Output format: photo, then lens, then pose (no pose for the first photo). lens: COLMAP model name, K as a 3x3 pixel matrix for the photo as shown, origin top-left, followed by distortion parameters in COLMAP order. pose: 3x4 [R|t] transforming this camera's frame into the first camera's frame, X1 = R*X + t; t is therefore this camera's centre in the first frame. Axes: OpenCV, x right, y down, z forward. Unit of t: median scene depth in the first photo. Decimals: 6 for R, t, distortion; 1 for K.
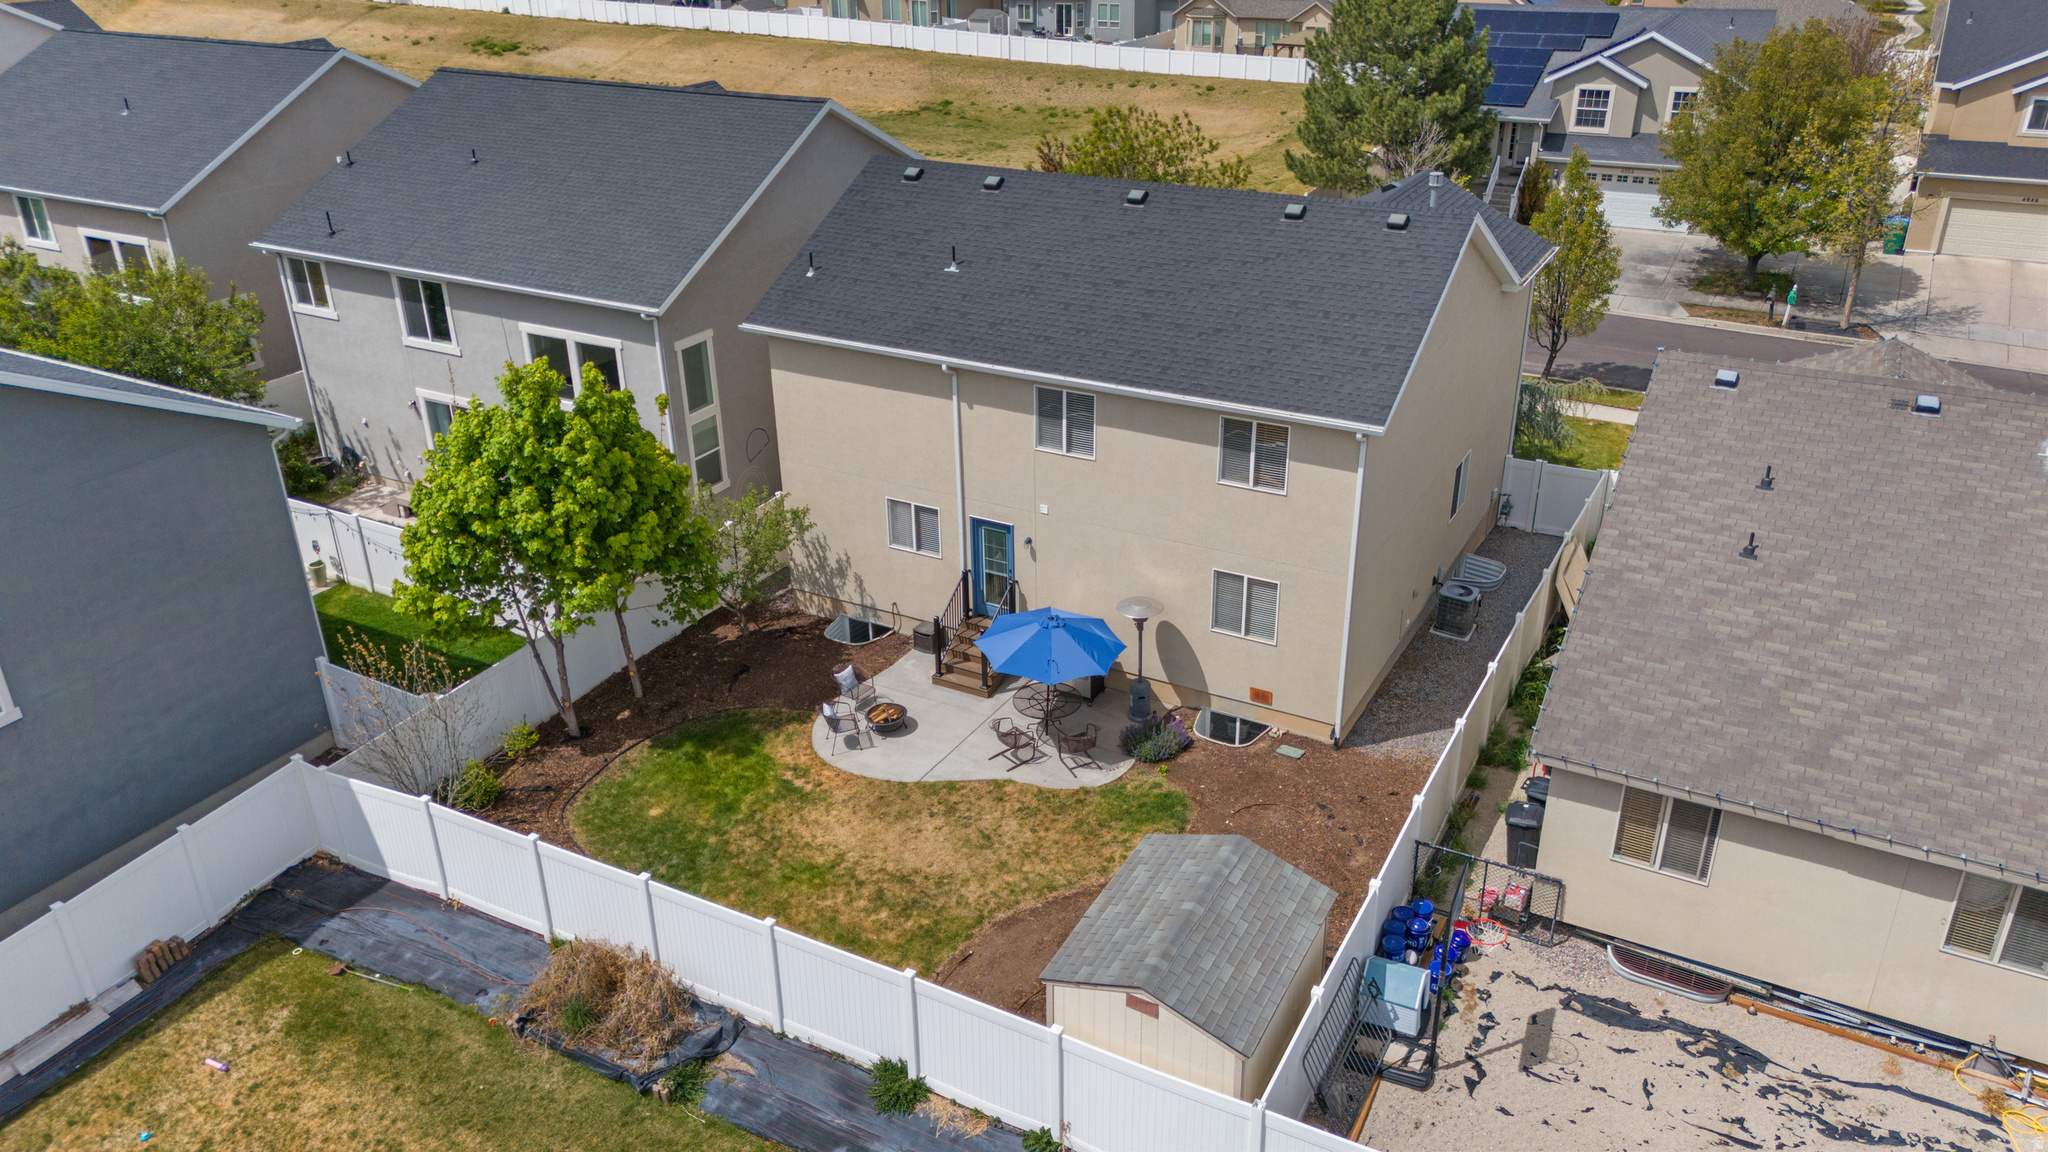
lens RADIAL K [[1493.1, 0, 1024.0], [0, 1493.1, 576.0], [0, 0, 1]] dist [0.077210, -0.079623]
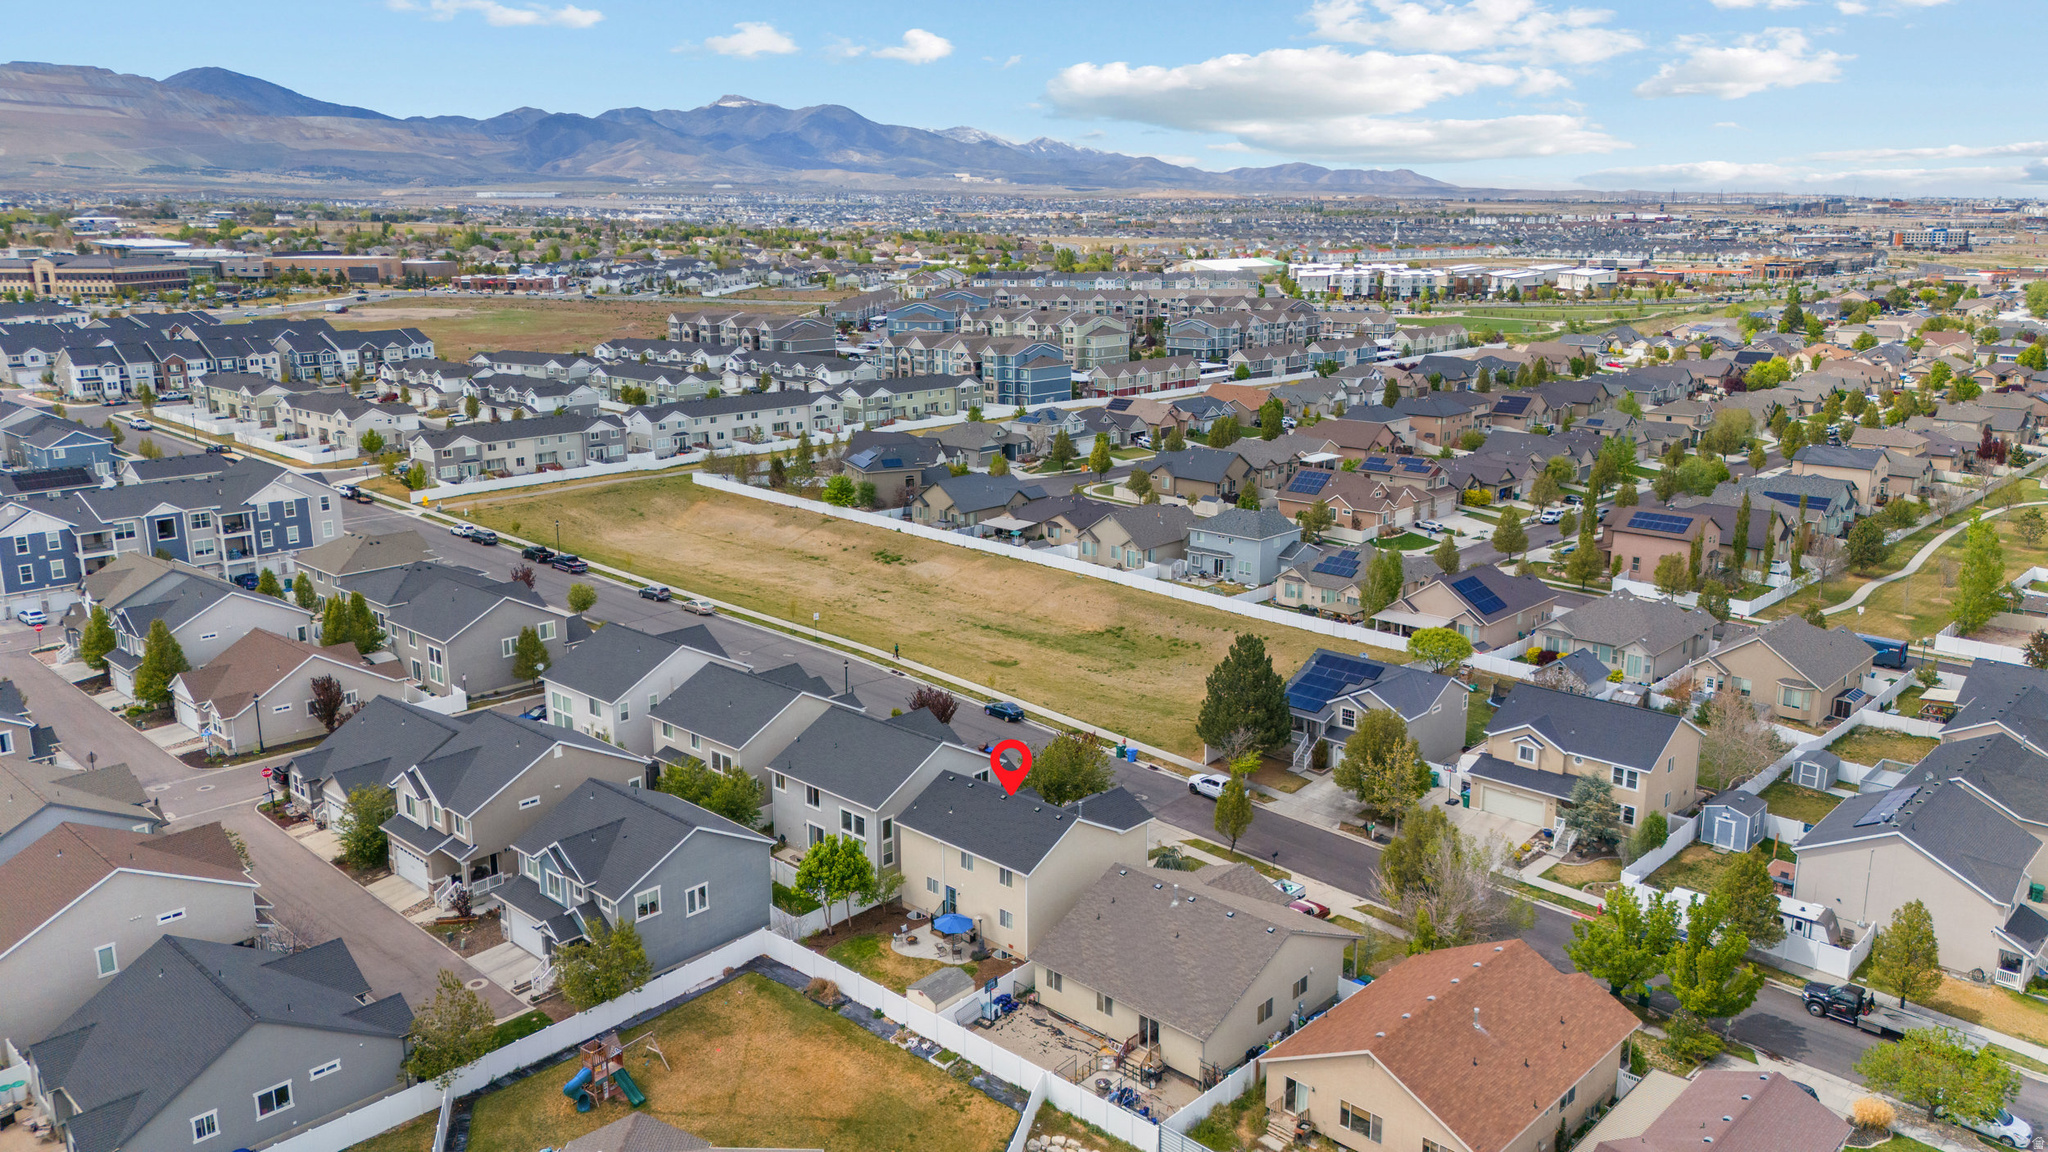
lens RADIAL K [[1493.1, 0, 1024.0], [0, 1493.1, 576.0], [0, 0, 1]] dist [0.077210, -0.079623]
pose [[0.966141, 0.066558, -0.249283, 1.010567], [-0.118050, 0.973128, -0.197701, -0.075412], [0.229426, 0.220435, 0.948036, -2.552117]]
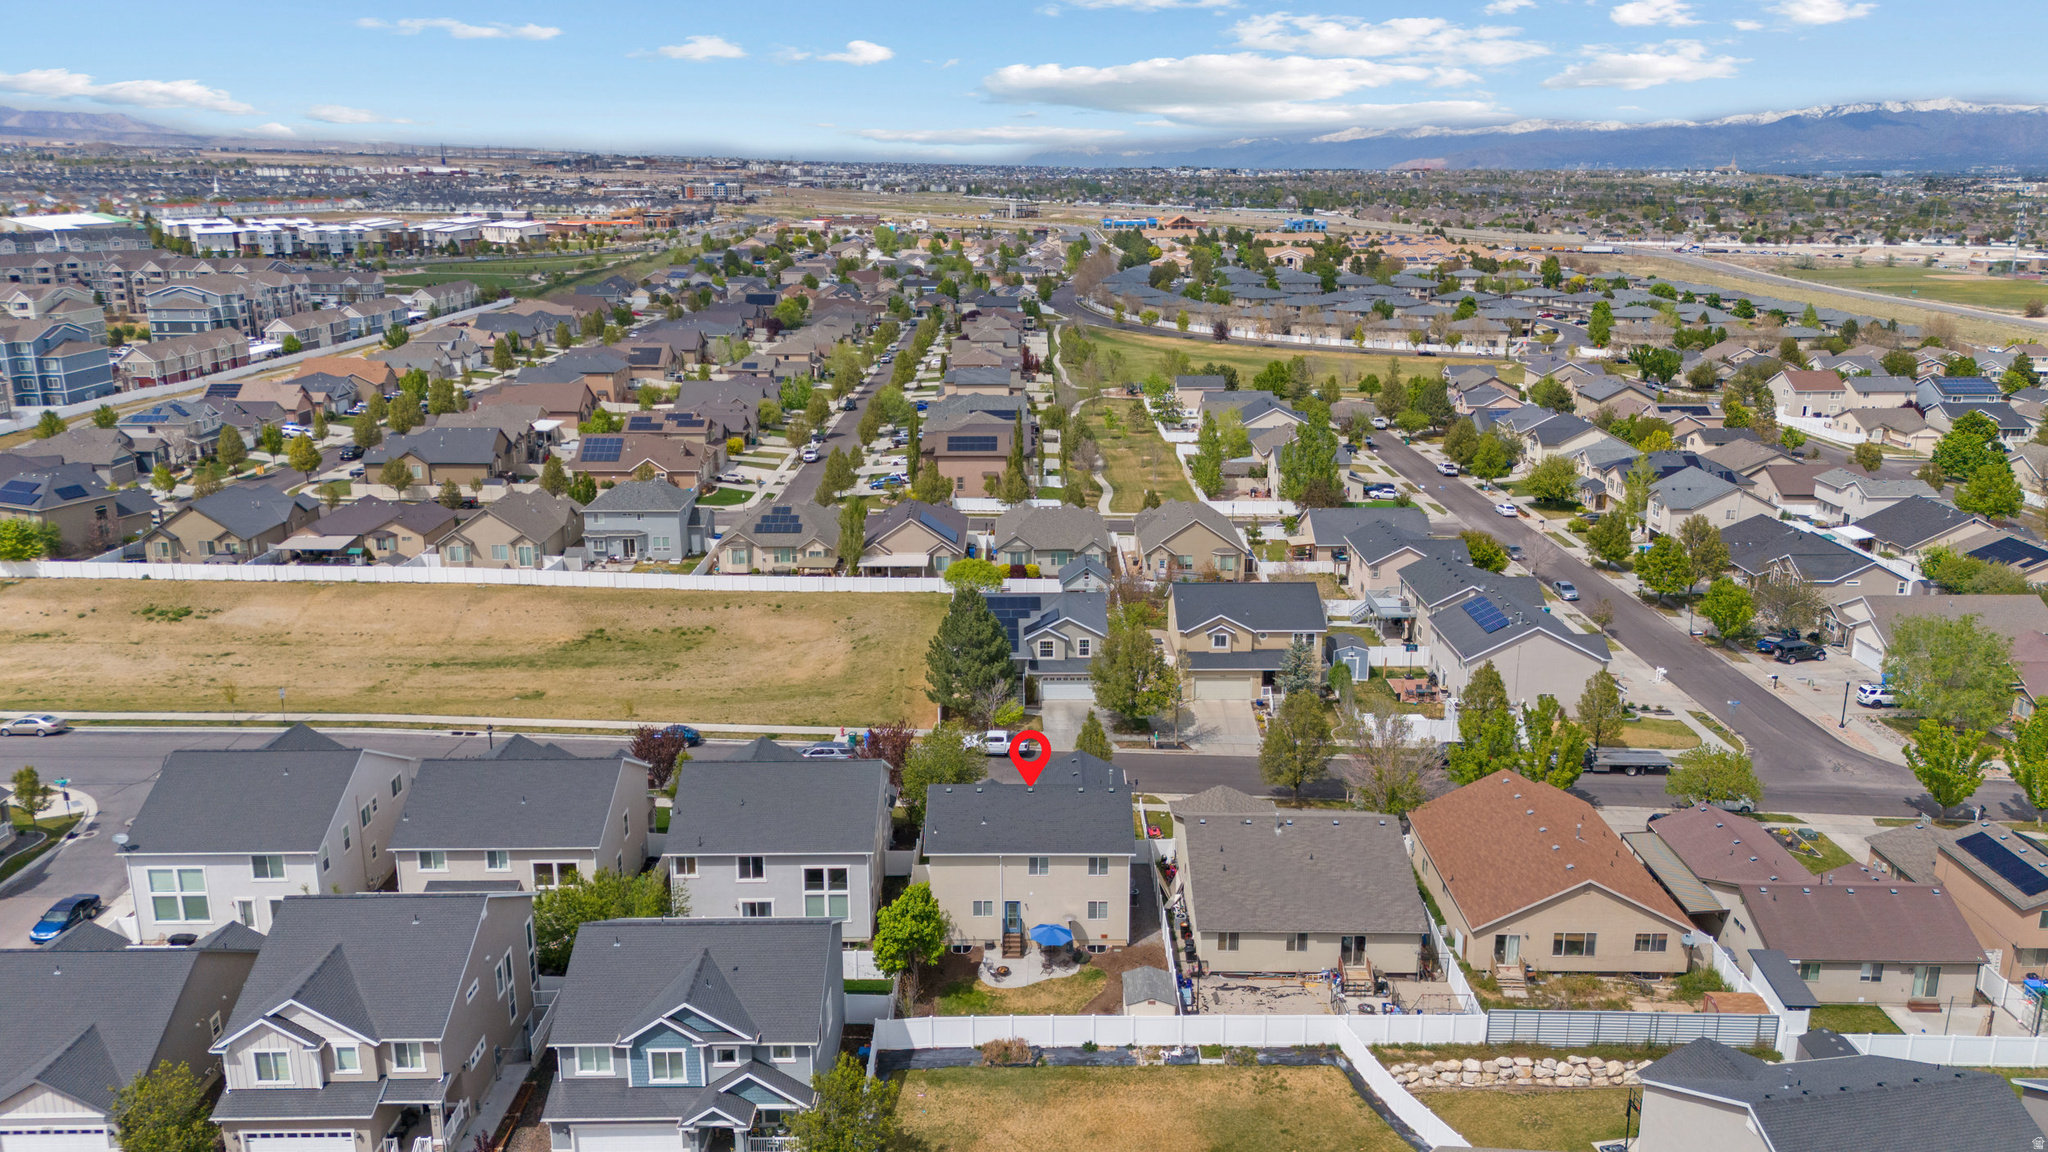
lens RADIAL K [[1508.2, 0, 1024.0], [0, 1508.2, 576.0], [0, 0, 1]] dist [0.061915, -0.058360]
pose [[0.877153, -0.118137, 0.465453, -1.456063], [0.204059, 0.969100, -0.138584, -0.264311], [-0.434699, 0.216539, 0.874155, -2.022435]]
